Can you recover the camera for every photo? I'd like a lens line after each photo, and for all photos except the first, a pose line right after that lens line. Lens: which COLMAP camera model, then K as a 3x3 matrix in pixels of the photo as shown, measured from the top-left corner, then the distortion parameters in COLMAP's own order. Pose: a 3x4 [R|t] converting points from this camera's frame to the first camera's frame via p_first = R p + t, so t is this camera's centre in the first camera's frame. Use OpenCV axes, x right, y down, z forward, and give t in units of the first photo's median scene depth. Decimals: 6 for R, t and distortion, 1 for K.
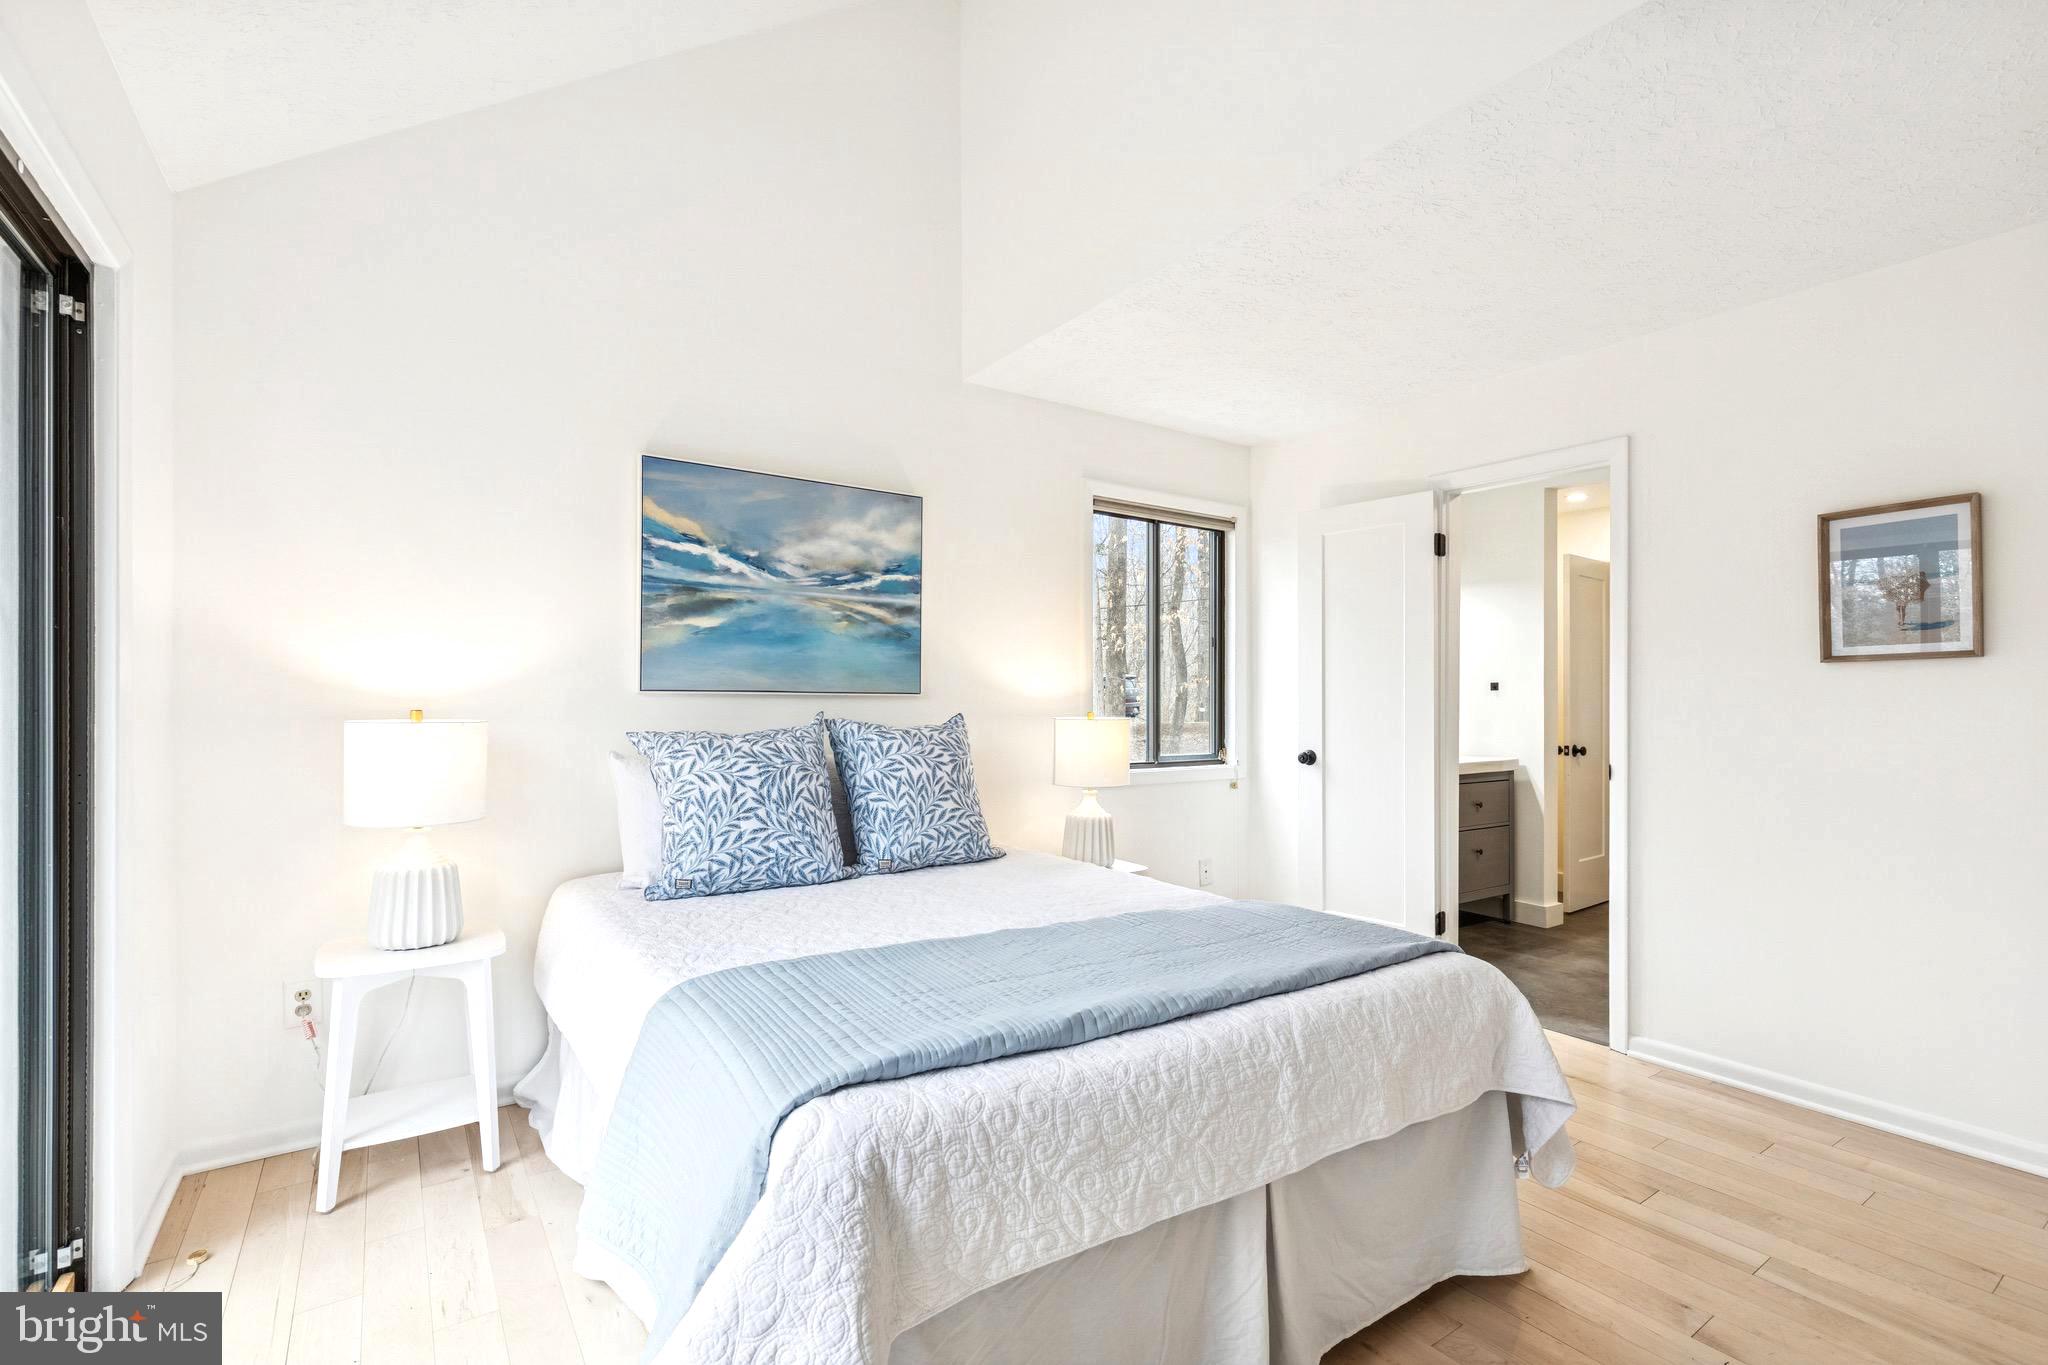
lens RADIAL K [[922.0, 0, 1025.7], [0, 922.0, 696.9], [0, 0, 1]] dist [0.005311, -0.002261]
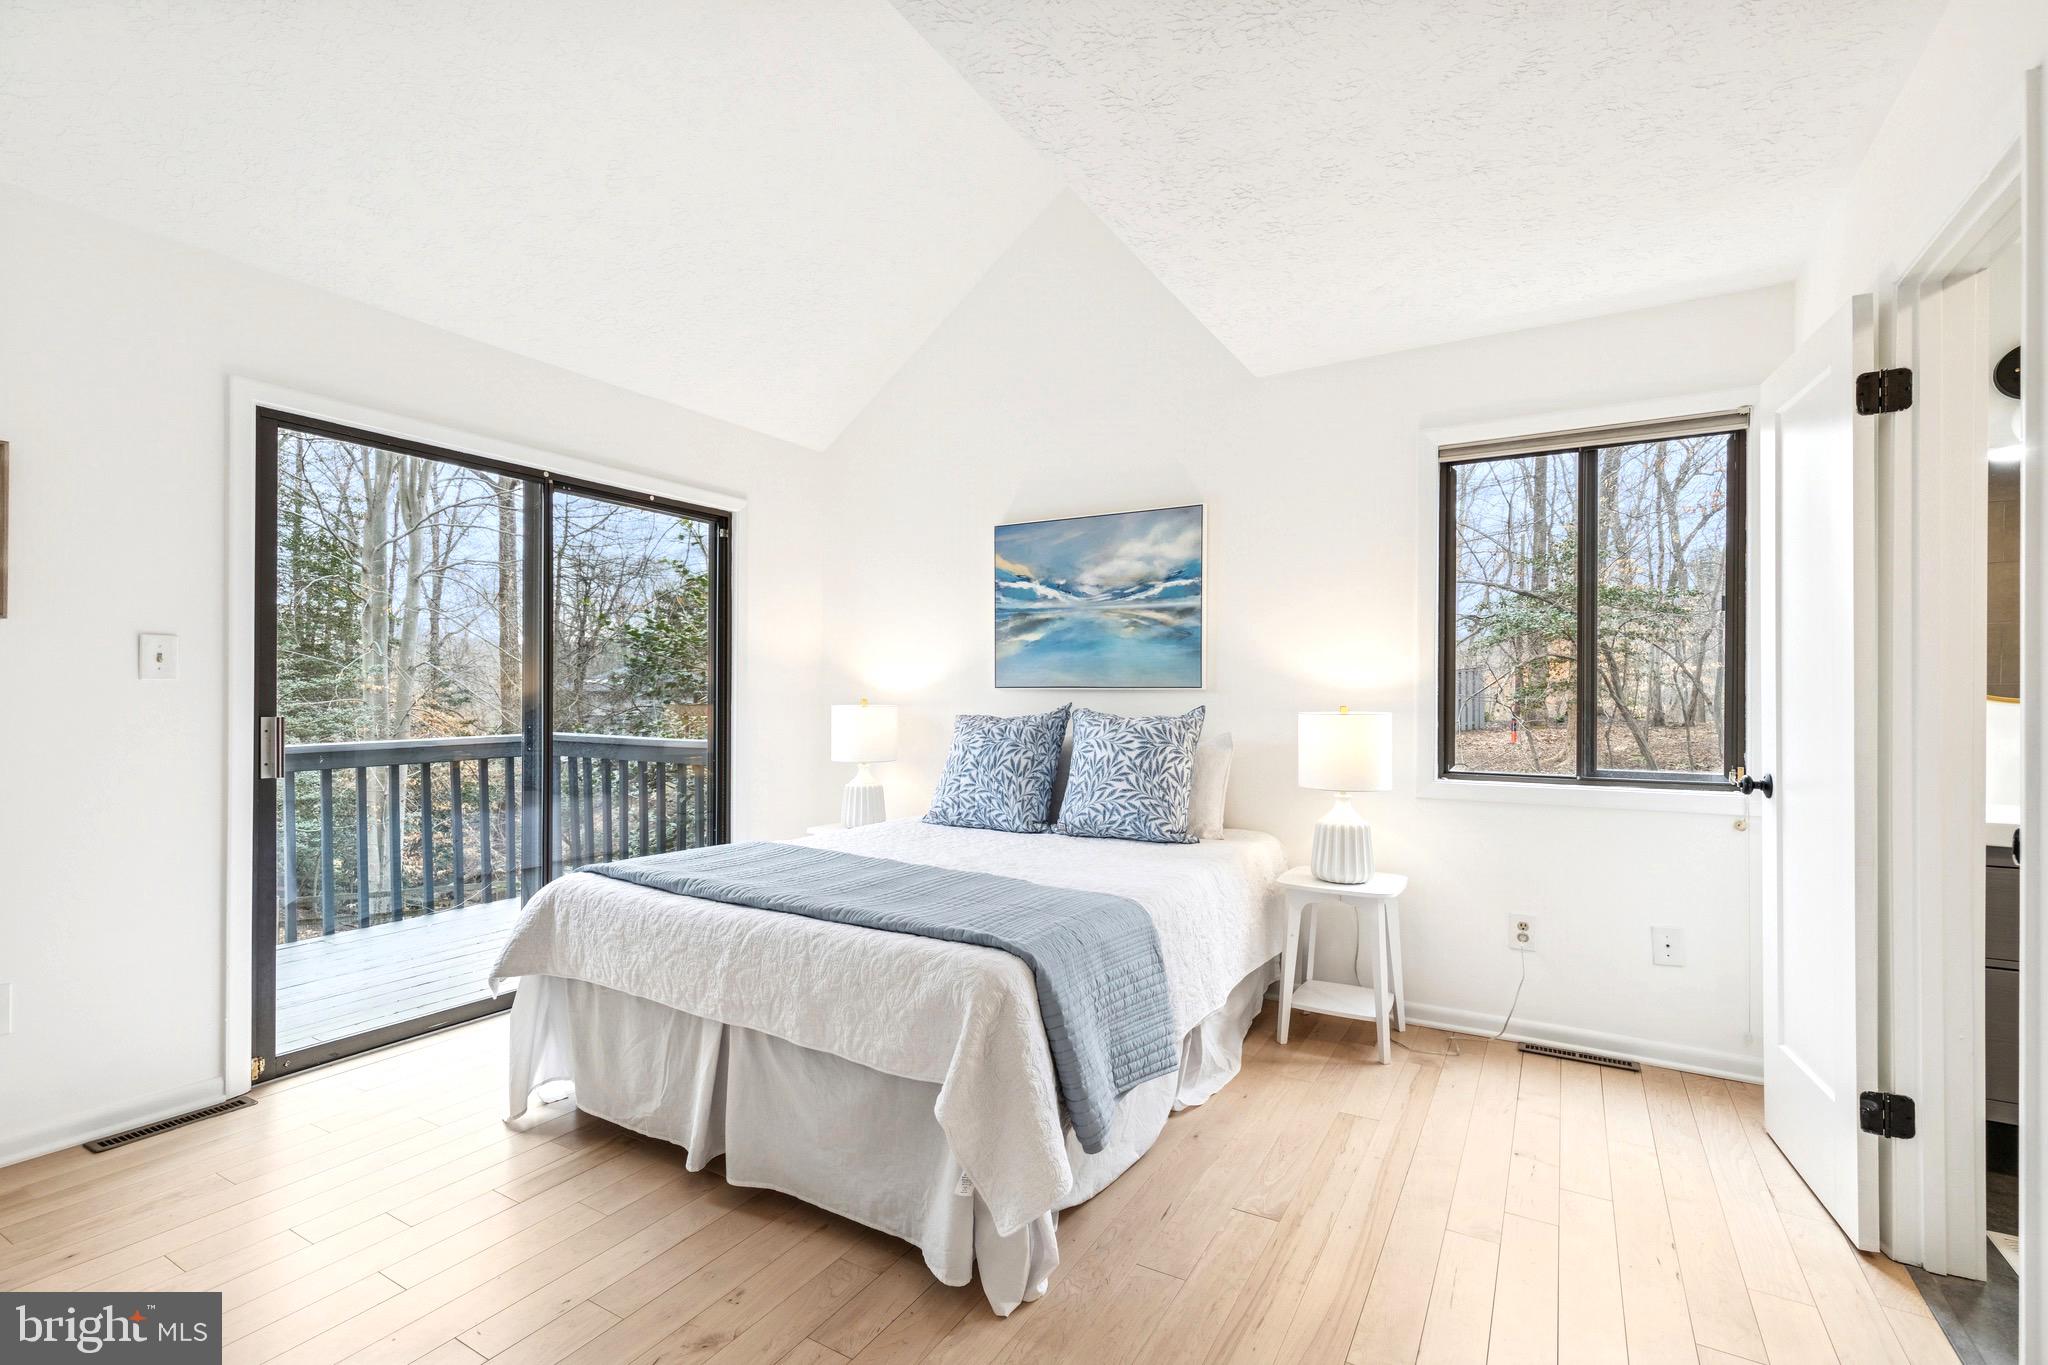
lens RADIAL K [[922.0, 0, 1025.5], [0, 922.0, 687.3], [0, 0, 1]] dist [0.005311, -0.002261]
pose [[0.421558, -0.012784, -0.906711, 0.859698], [0.002296, 0.999912, -0.013031, 0.010888], [0.906798, 0.003412, 0.421551, 0.400312]]
